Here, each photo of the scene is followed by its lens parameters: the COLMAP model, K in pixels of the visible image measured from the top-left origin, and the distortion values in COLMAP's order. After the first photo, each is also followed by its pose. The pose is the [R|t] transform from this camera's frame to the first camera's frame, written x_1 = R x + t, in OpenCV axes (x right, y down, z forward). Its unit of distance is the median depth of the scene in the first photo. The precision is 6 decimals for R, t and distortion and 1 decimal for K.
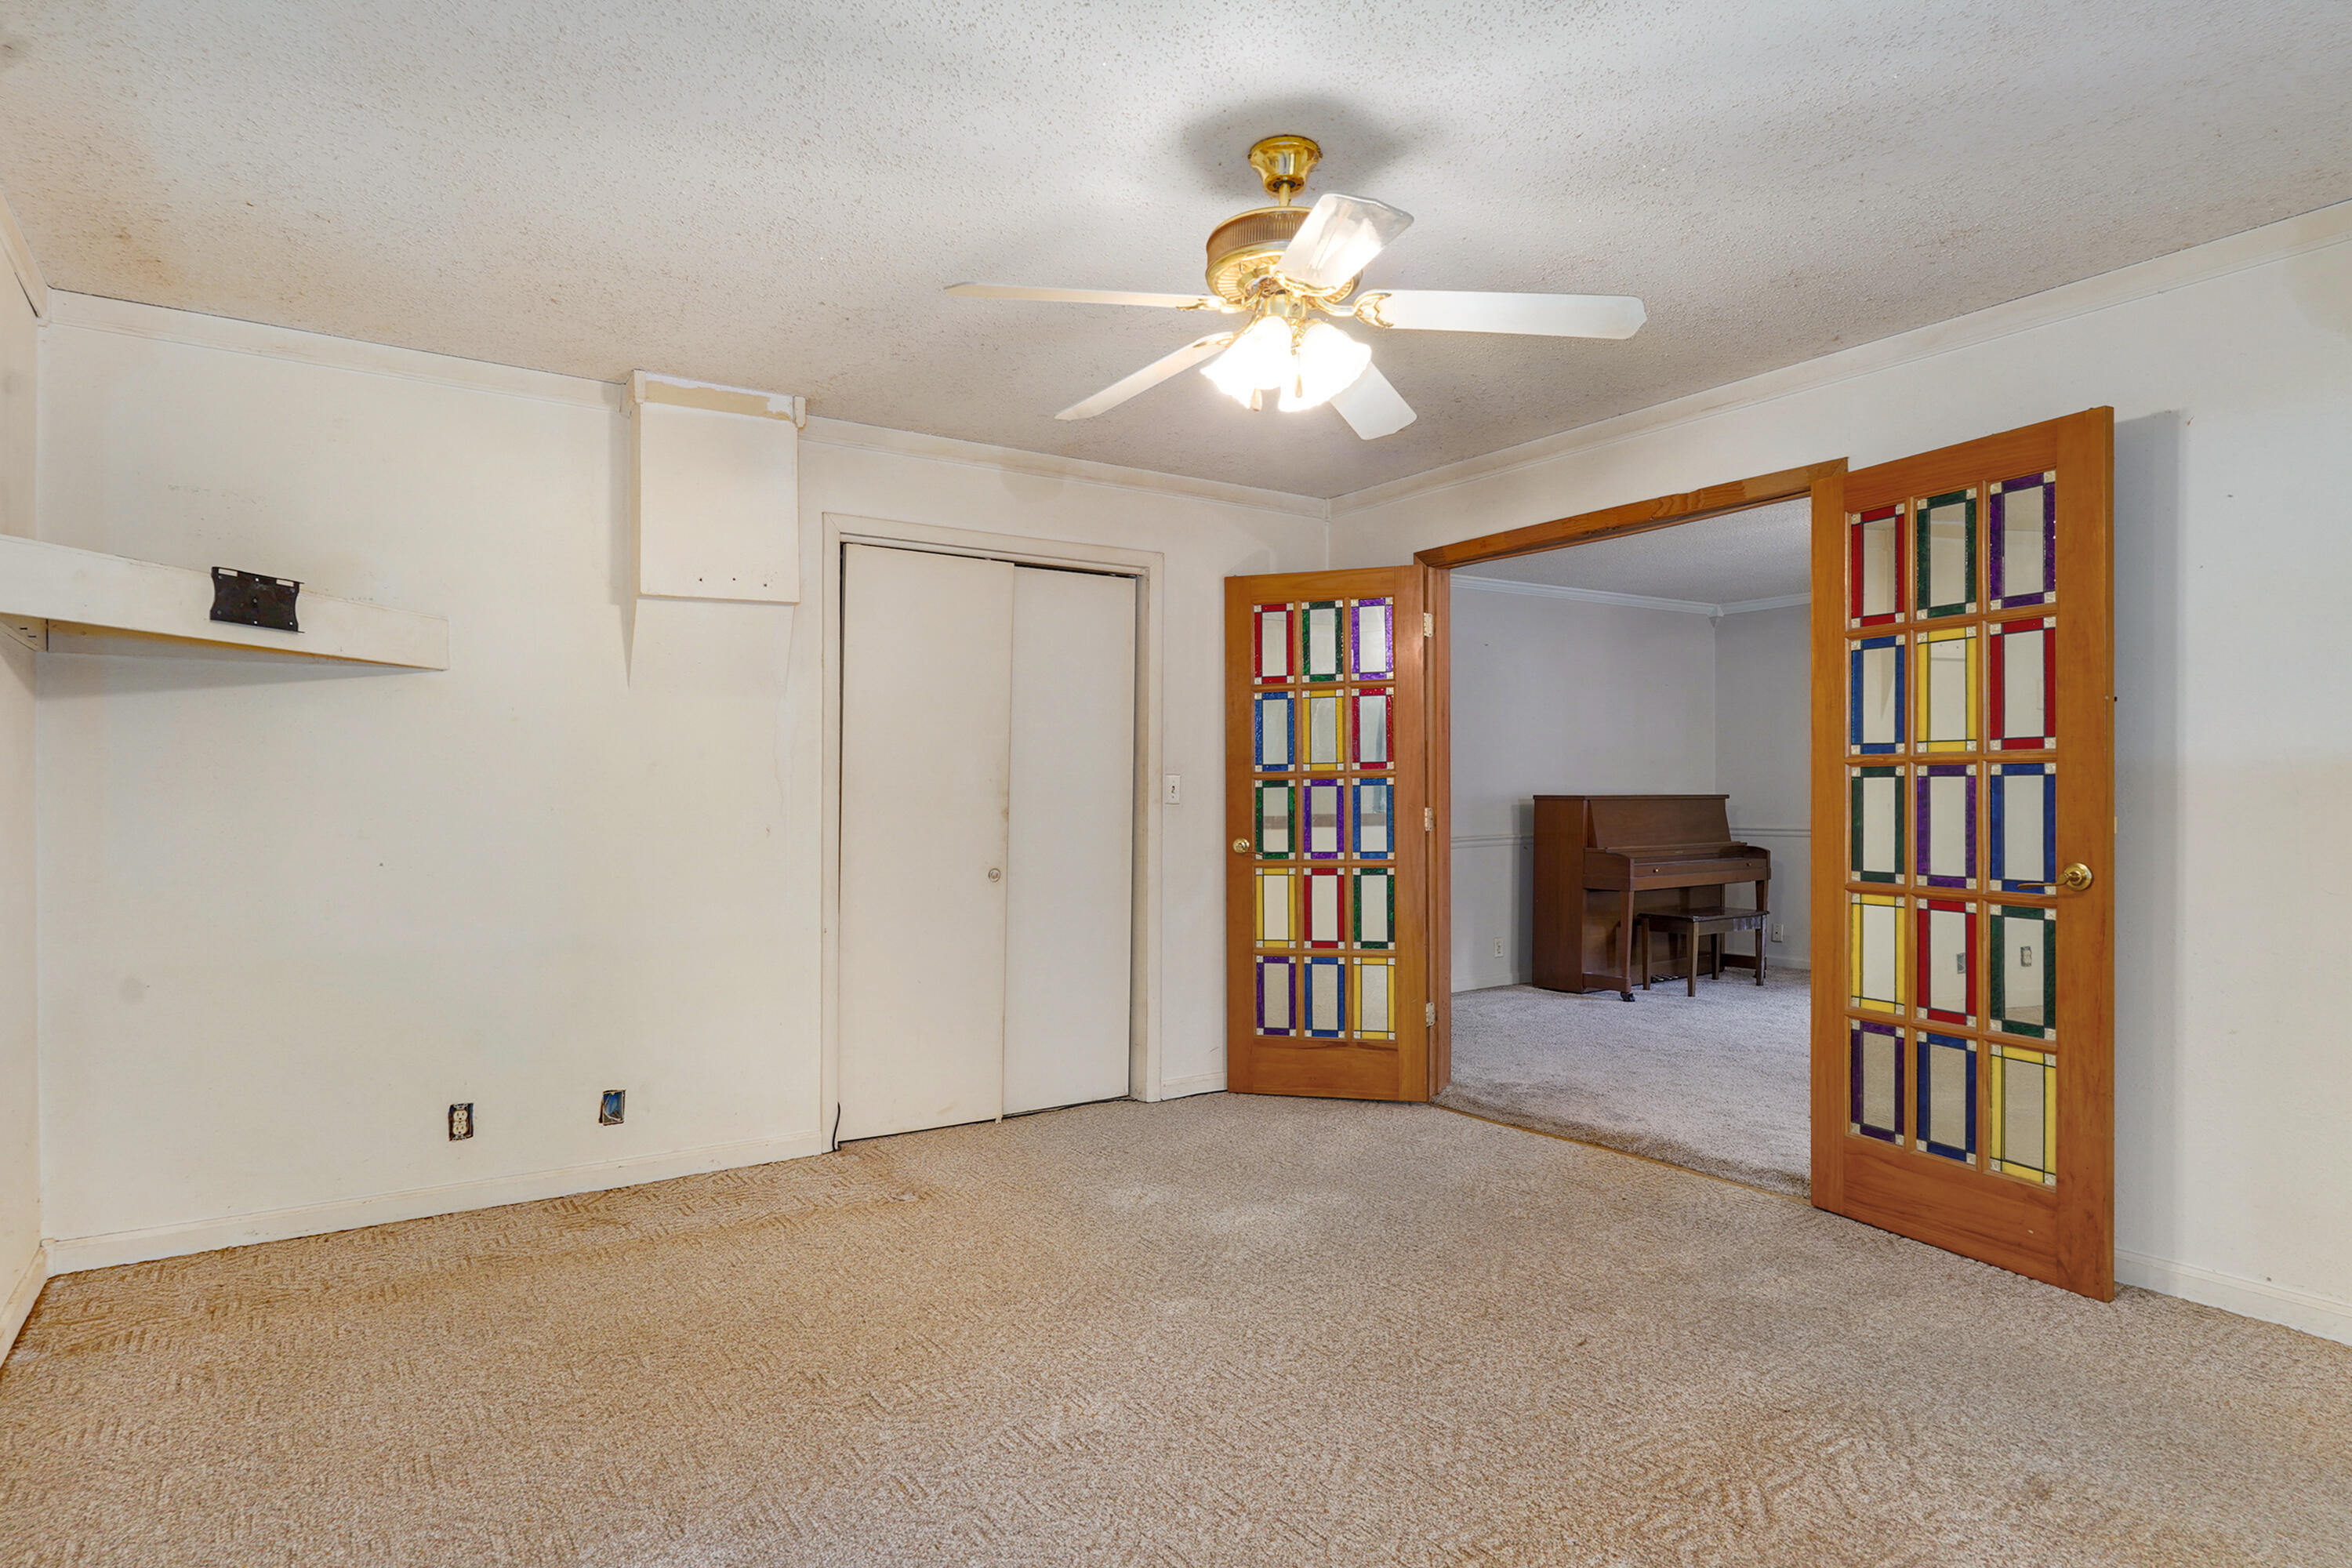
lens RADIAL K [[1254.2, 0, 1168.3], [0, 1254.2, 786.6], [0, 0, 1]] dist [-0.005622, 0.001280]
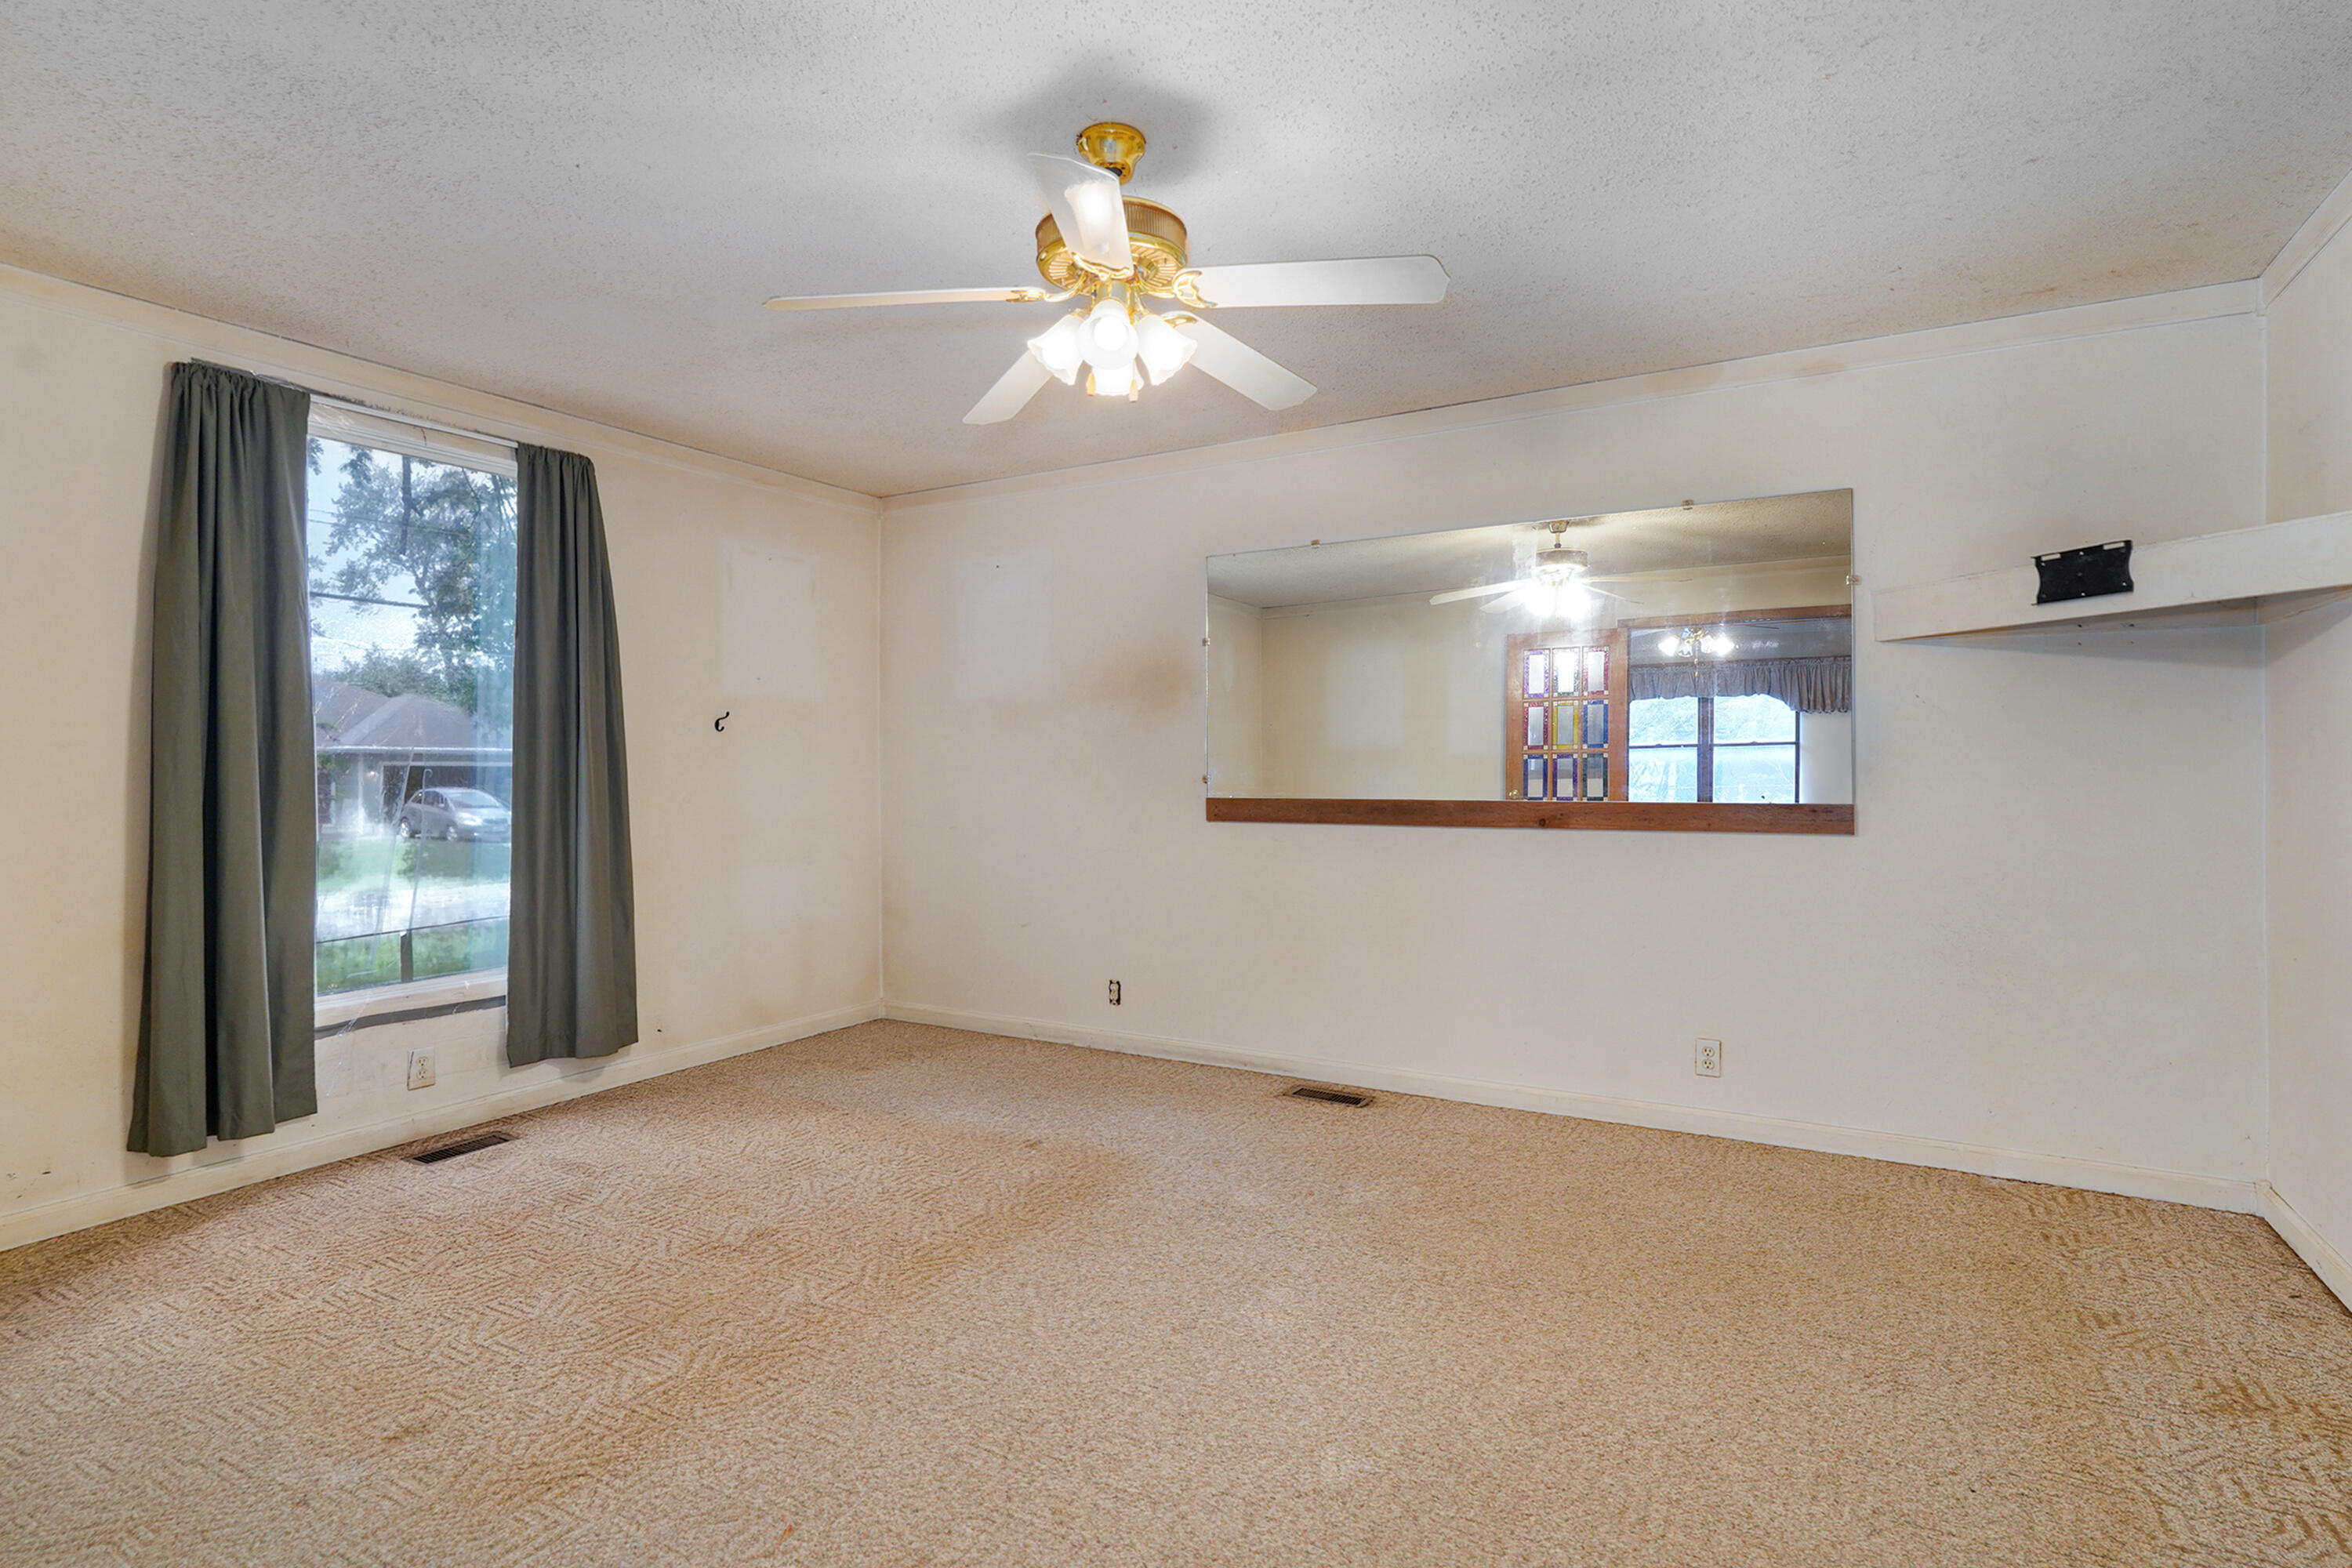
lens RADIAL K [[1135.7, 0, 1166.3], [0, 1135.7, 782.8], [0, 0, 1]] dist [0.000659, 0.000050]
pose [[-0.897690, 0.007780, -0.440560, 0.378846], [0.002049, 0.999907, 0.013482, 0.011252], [0.440624, 0.011200, -0.897622, 1.538592]]
